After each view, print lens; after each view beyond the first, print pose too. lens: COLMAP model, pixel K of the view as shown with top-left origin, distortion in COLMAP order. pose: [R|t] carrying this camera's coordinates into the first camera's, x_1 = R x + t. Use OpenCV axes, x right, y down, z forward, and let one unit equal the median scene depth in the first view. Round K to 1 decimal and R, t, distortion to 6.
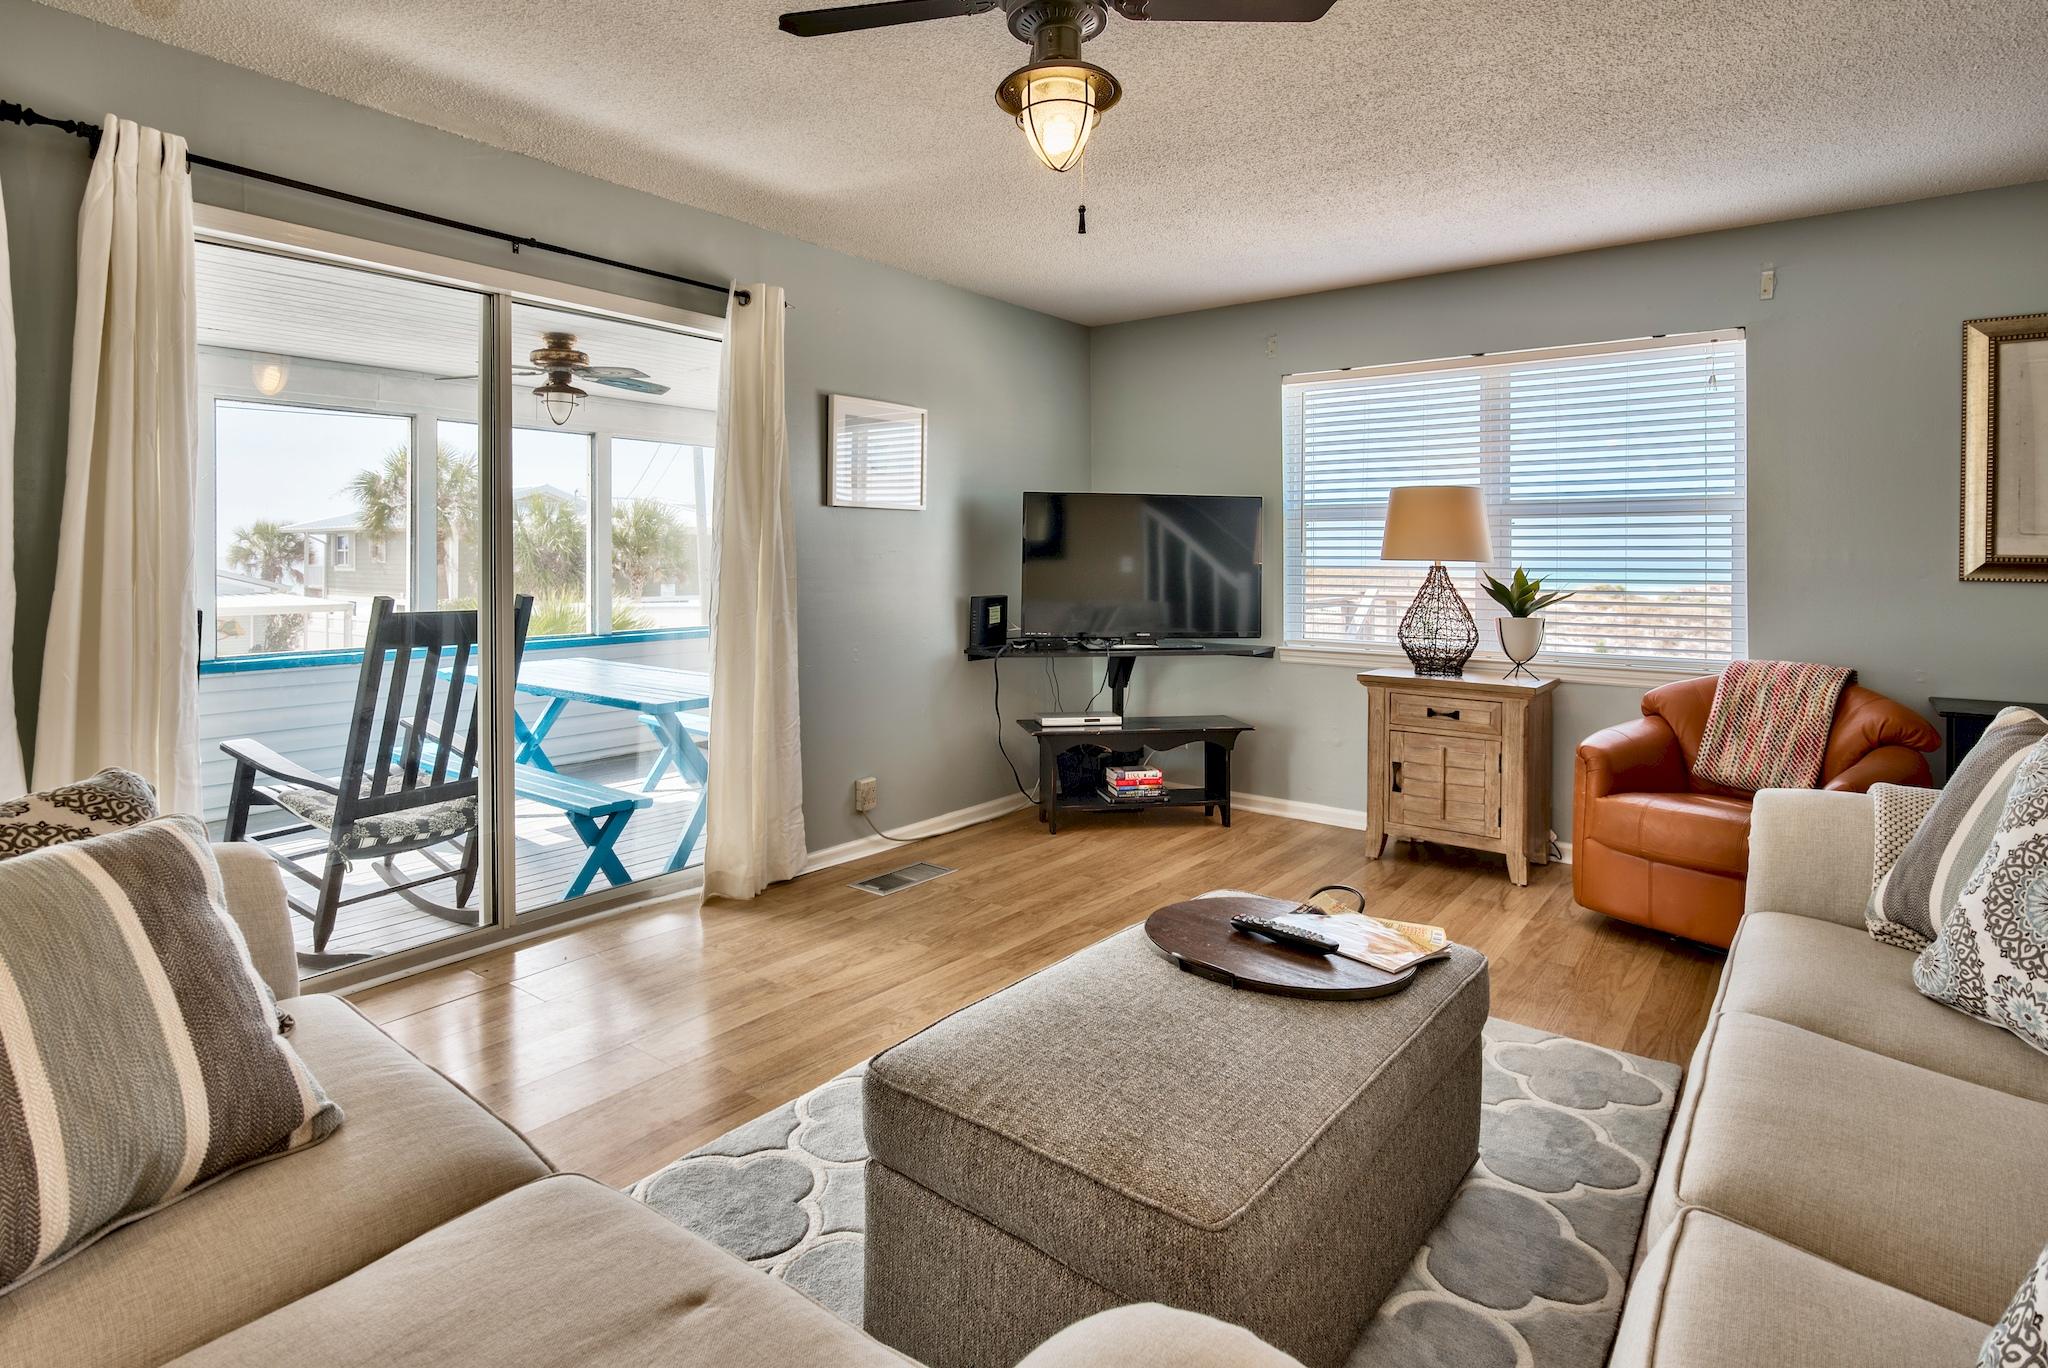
lens RADIAL K [[1048.5, 0, 1011.9], [0, 1048.5, 568.6], [0, 0, 1]] dist [0.001318, -0.006250]
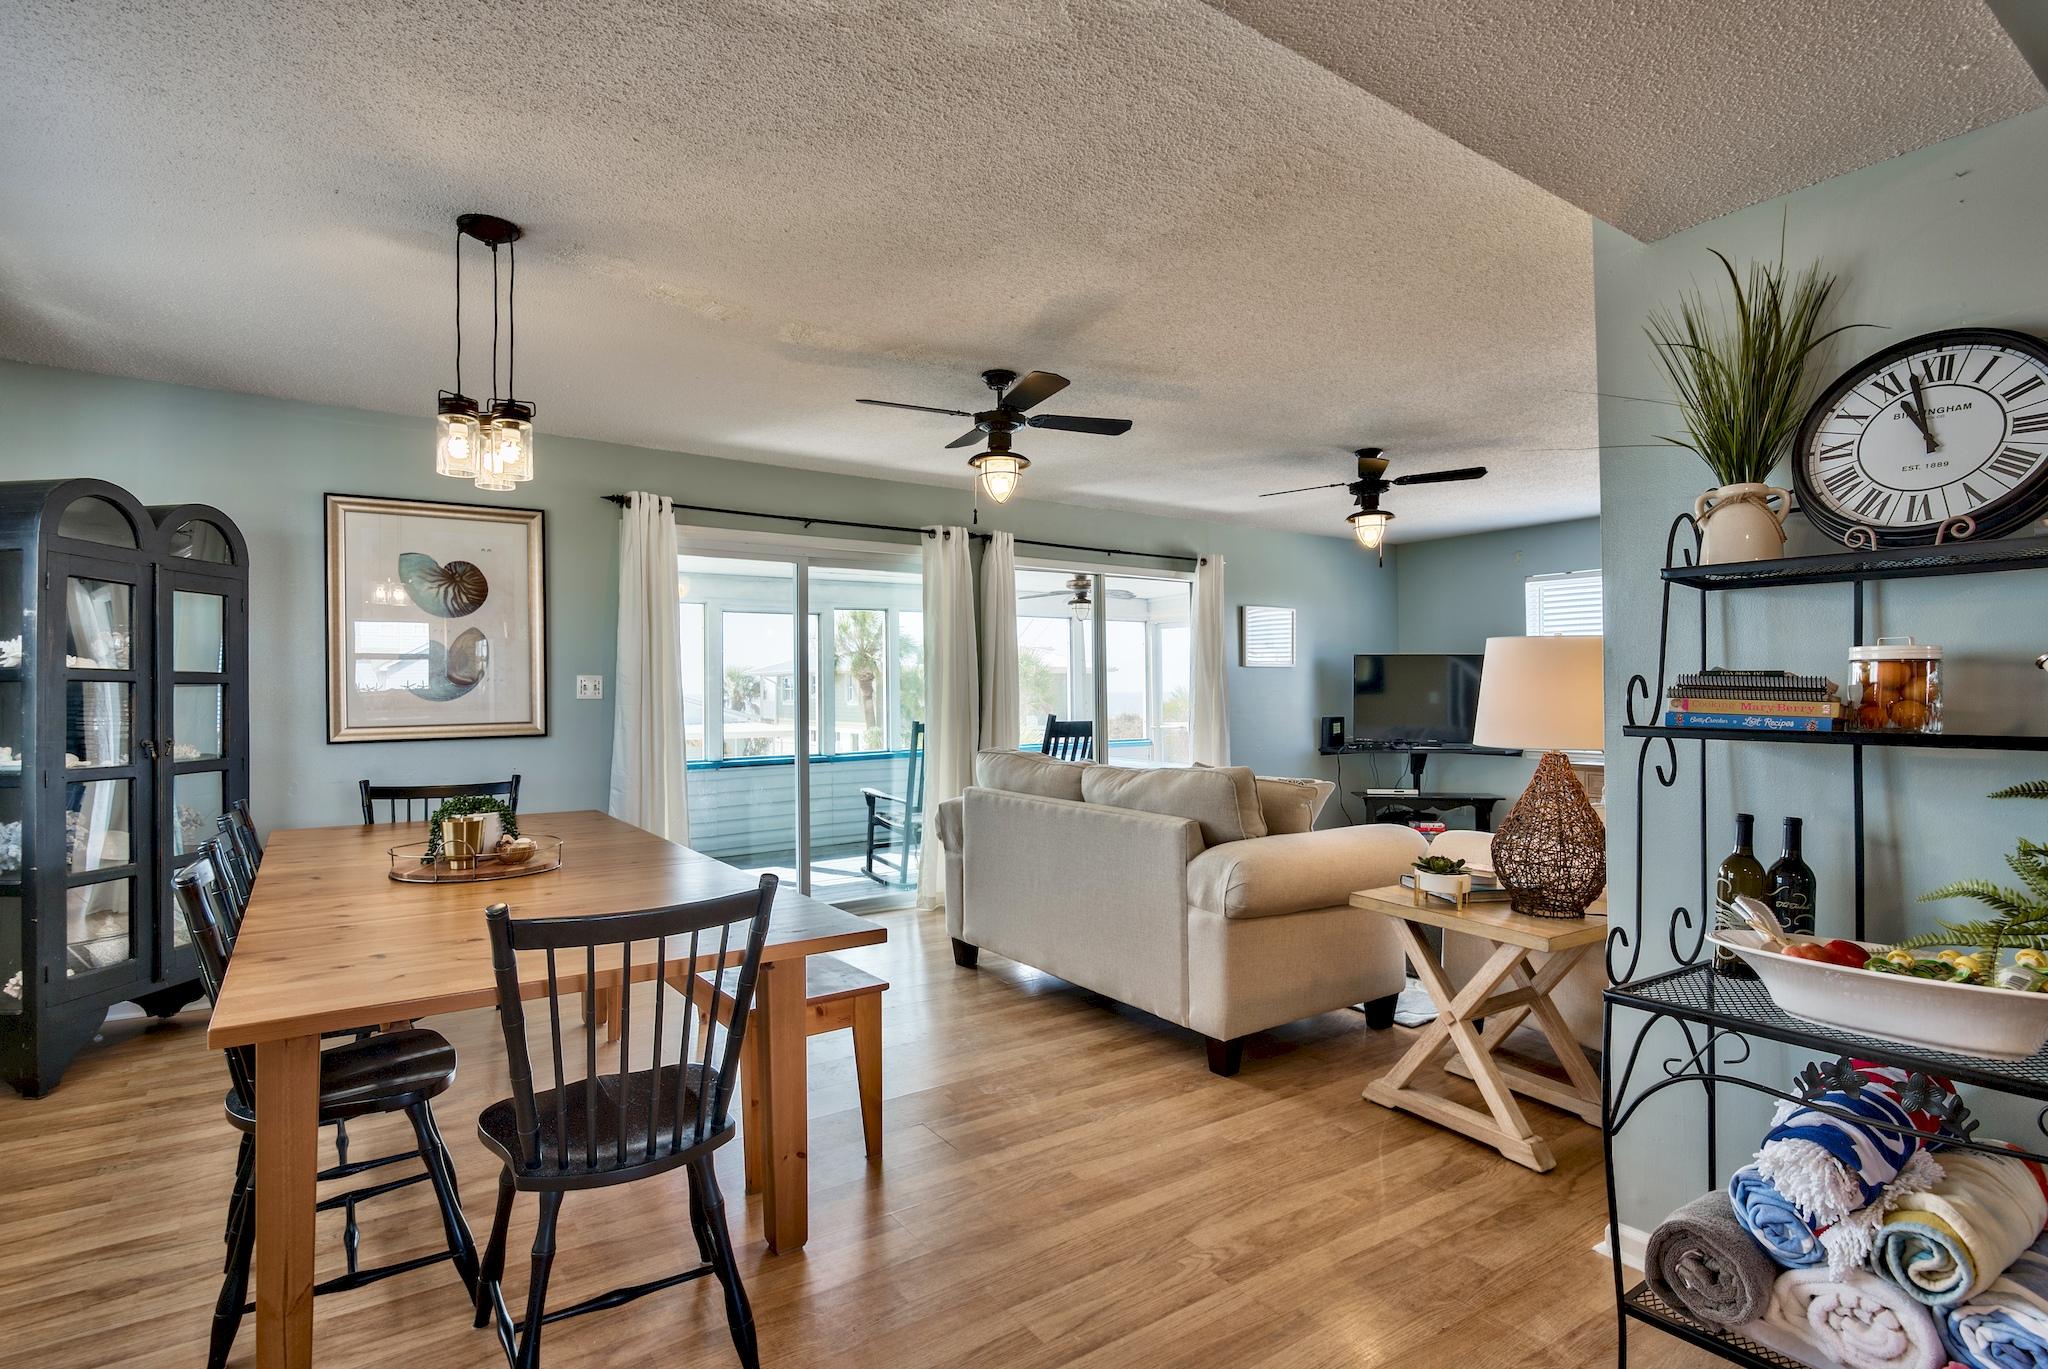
lens RADIAL K [[1000.2, 0, 1024.5], [0, 1000.2, 690.2], [0, 0, 1]] dist [-0.000501, -0.000492]
pose [[0.954811, -0.006554, -0.297140, -0.020881], [0.002960, 0.999917, -0.012543, 0.002028], [0.297198, 0.011097, 0.954751, -0.787180]]
